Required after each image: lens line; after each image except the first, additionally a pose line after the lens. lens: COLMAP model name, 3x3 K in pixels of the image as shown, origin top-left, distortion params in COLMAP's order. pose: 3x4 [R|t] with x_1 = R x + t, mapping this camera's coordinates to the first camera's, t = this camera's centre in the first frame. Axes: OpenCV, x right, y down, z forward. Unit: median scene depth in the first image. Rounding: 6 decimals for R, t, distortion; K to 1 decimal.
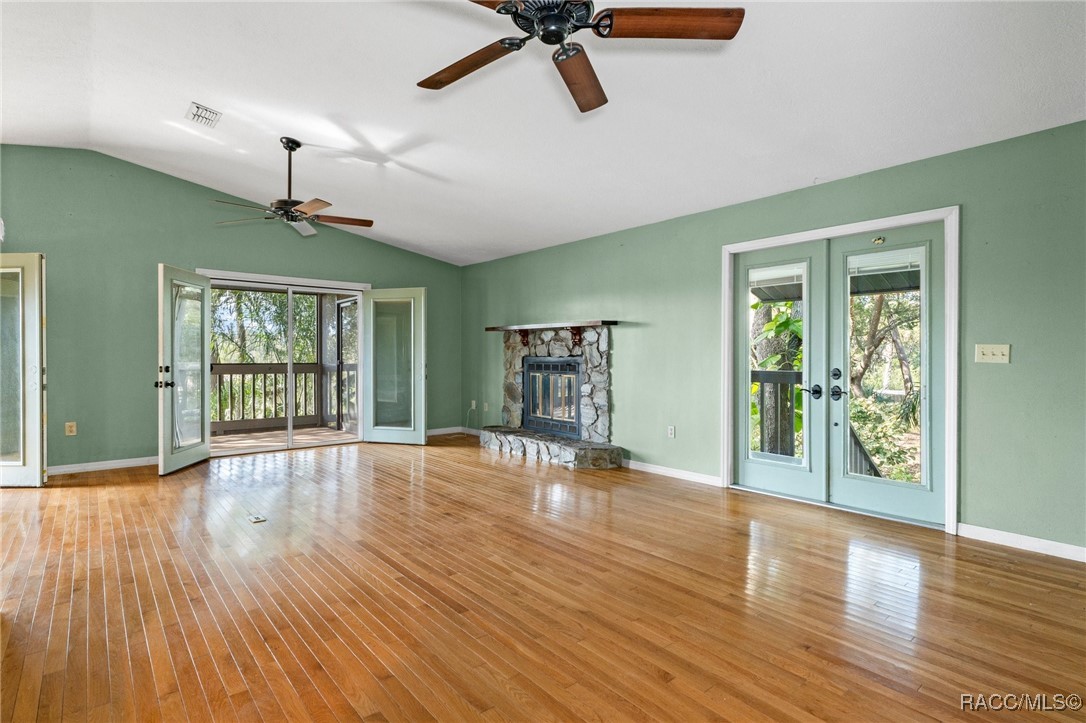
lens RADIAL K [[525.5, 0, 538.3], [0, 525.5, 359.8], [0, 0, 1]] dist [0.000831, -0.001070]
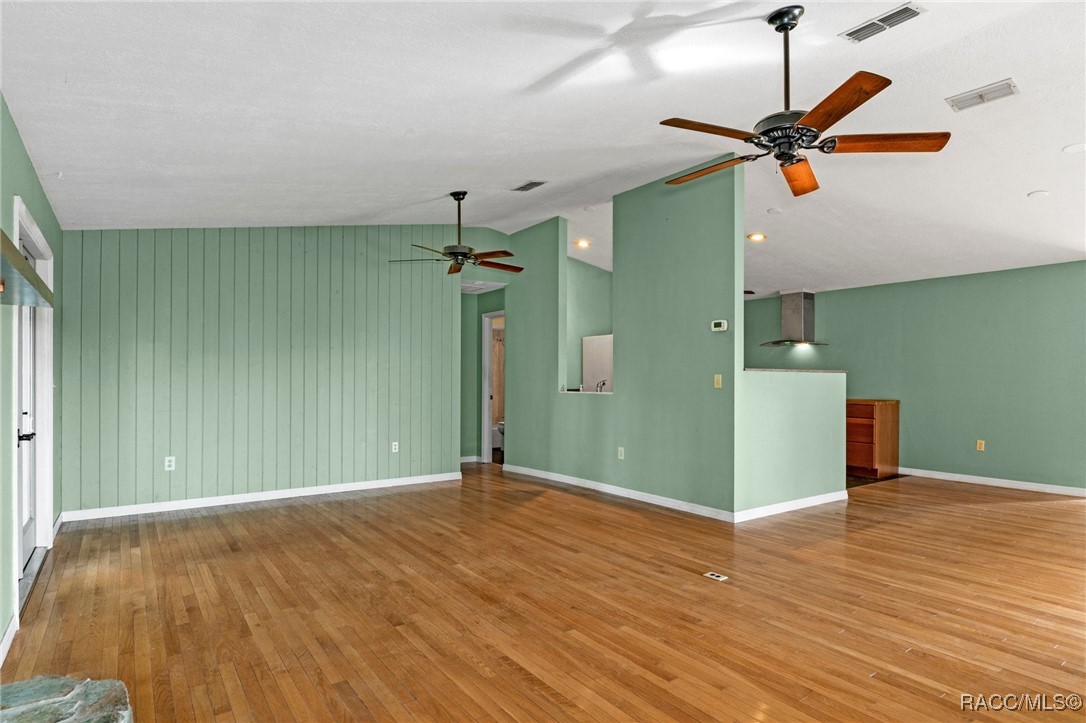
lens RADIAL K [[602.7, 0, 538.8], [0, 602.7, 380.2], [0, 0, 1]] dist [-0.001578, 0.000373]
pose [[-0.995991, -0.004166, 0.089357, -0.260438], [-0.002929, 0.999898, 0.013966, -0.033320], [-0.089406, 0.013648, -0.995902, 1.617456]]
